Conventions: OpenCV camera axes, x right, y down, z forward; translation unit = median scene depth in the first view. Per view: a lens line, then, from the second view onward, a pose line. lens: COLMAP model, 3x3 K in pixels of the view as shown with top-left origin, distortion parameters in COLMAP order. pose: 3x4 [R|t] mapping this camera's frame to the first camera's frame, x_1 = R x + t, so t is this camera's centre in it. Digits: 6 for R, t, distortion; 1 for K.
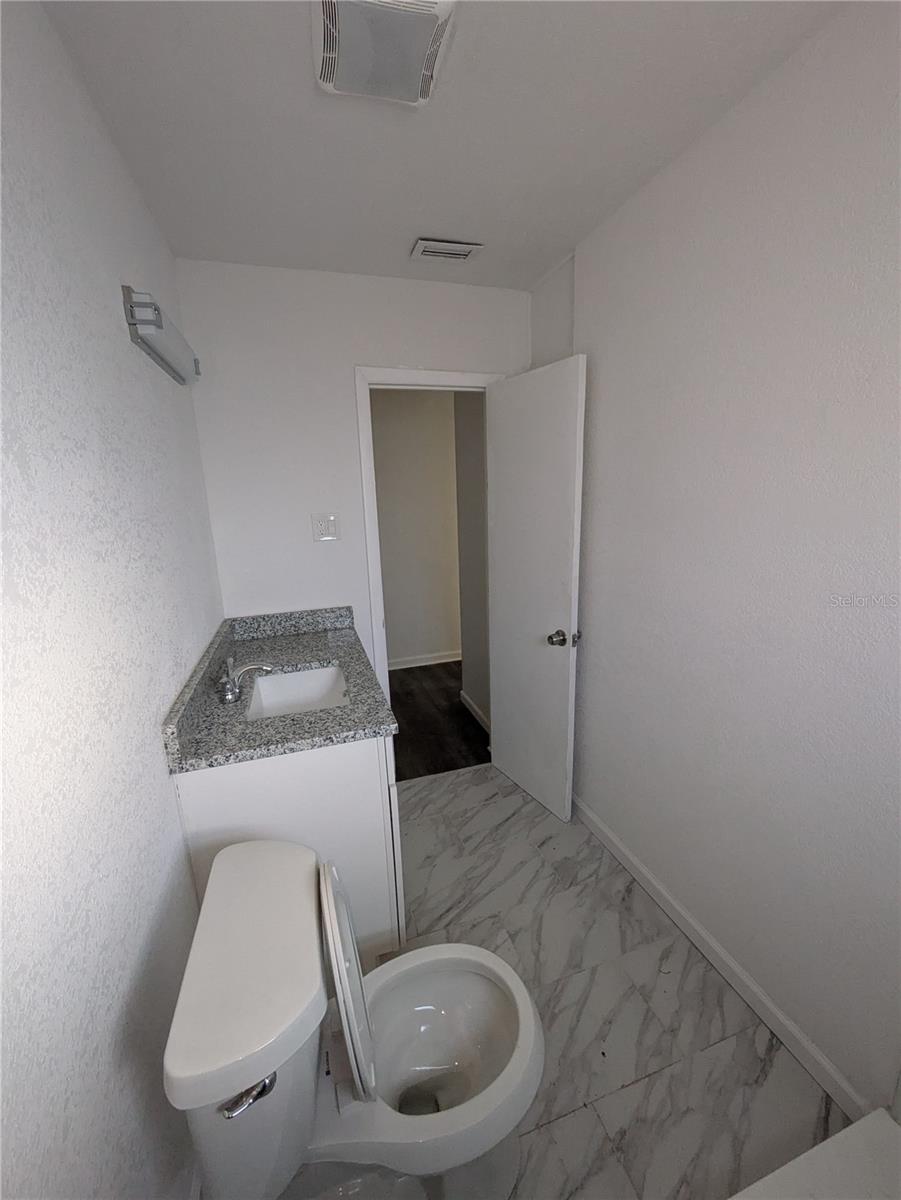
lens RADIAL K [[476.0, 0, 450.8], [0, 476.0, 604.2], [0, 0, 1]] dist [0.007957, 0.001765]
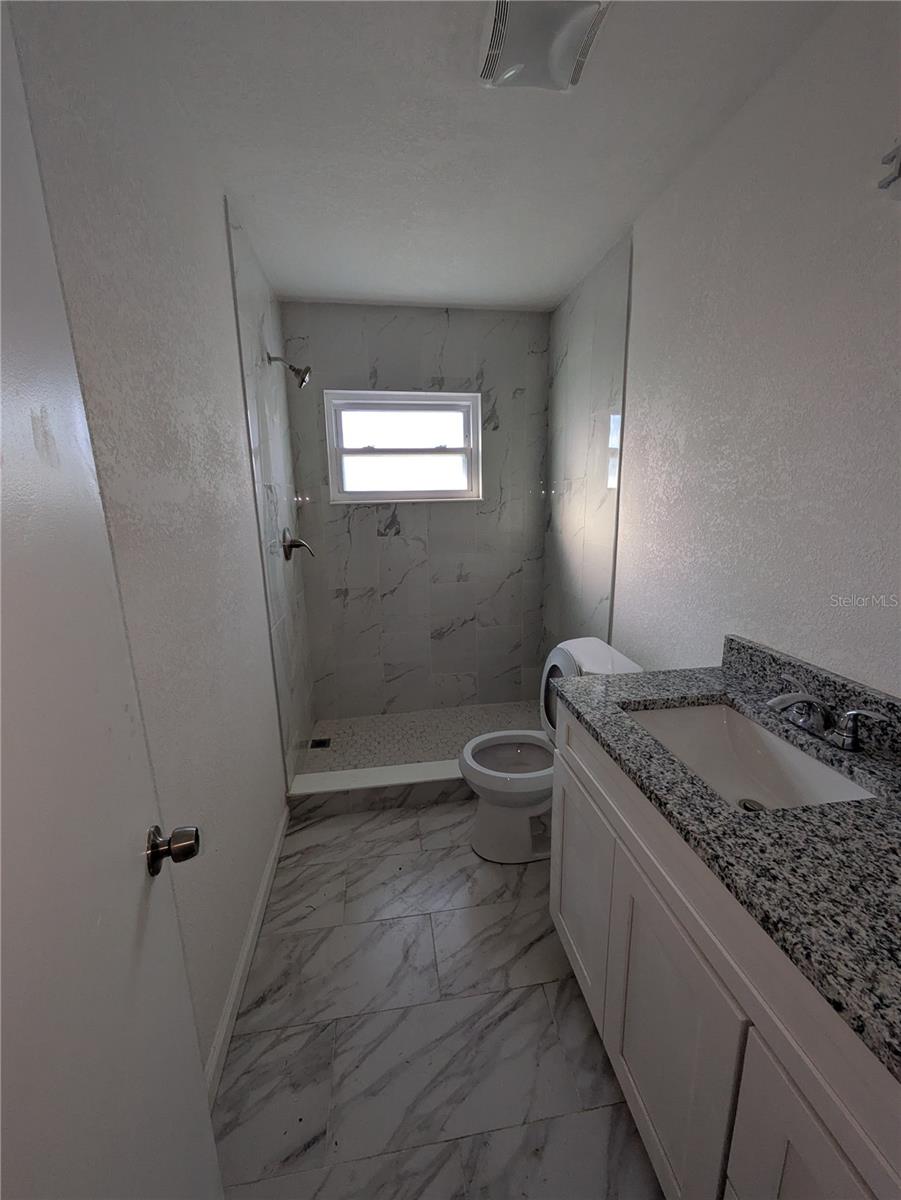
lens RADIAL K [[476.0, 0, 451.9], [0, 476.0, 600.3], [0, 0, 1]] dist [0.007957, 0.001765]
pose [[-0.985587, 0.011886, 0.168751, -0.058067], [0.084601, 0.898459, 0.430830, -0.271409], [-0.146495, 0.438897, -0.886515, 1.393839]]
